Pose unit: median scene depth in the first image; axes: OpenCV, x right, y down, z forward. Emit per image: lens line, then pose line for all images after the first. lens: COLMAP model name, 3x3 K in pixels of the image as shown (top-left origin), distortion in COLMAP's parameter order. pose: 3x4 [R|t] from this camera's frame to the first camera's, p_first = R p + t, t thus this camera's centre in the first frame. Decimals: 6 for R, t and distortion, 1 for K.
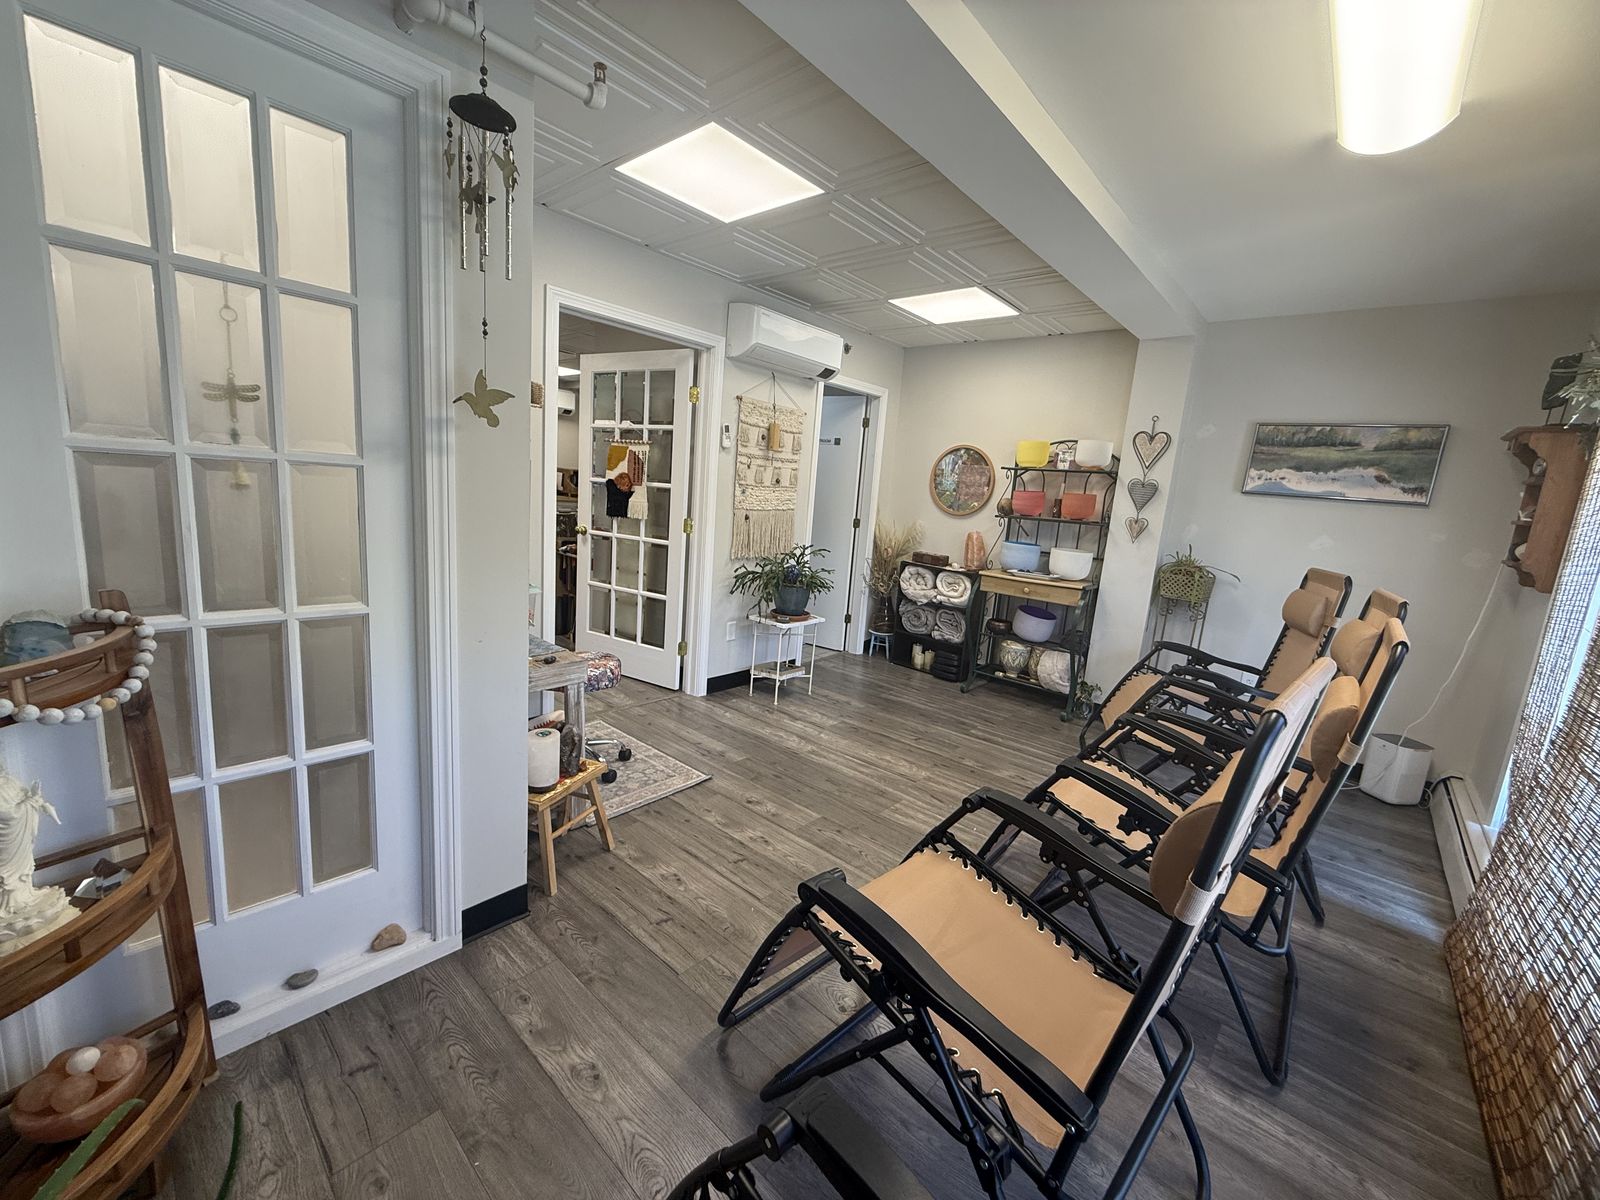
lens RADIAL K [[639.9, 0, 795.2], [0, 639.9, 599.6], [0, 0, 1]] dist [0.000881, -0.000596]
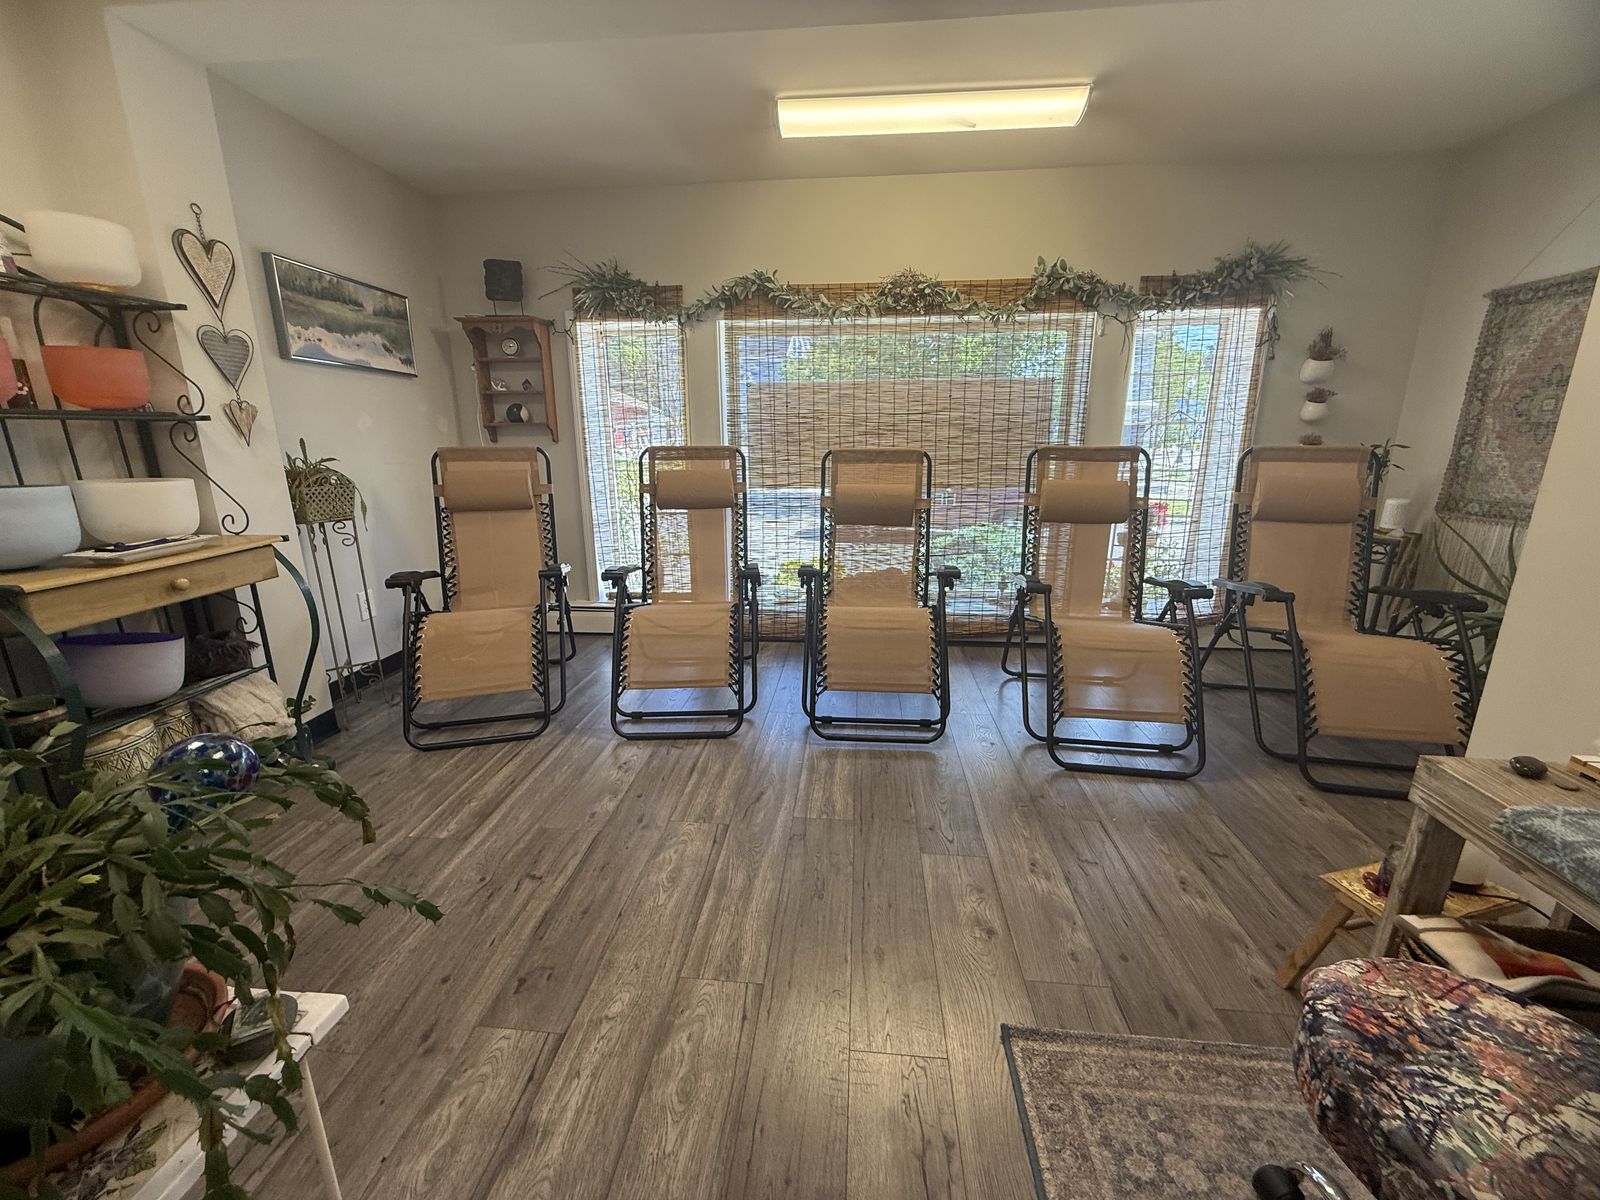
lens RADIAL K [[639.9, 0, 797.3], [0, 639.9, 597.9], [0, 0, 1]] dist [0.000881, -0.000596]
pose [[-0.593854, -0.270509, 0.757735, -0.252665], [0.102190, 0.908798, 0.404528, -0.161999], [-0.798057, 0.317663, -0.512050, 1.046073]]
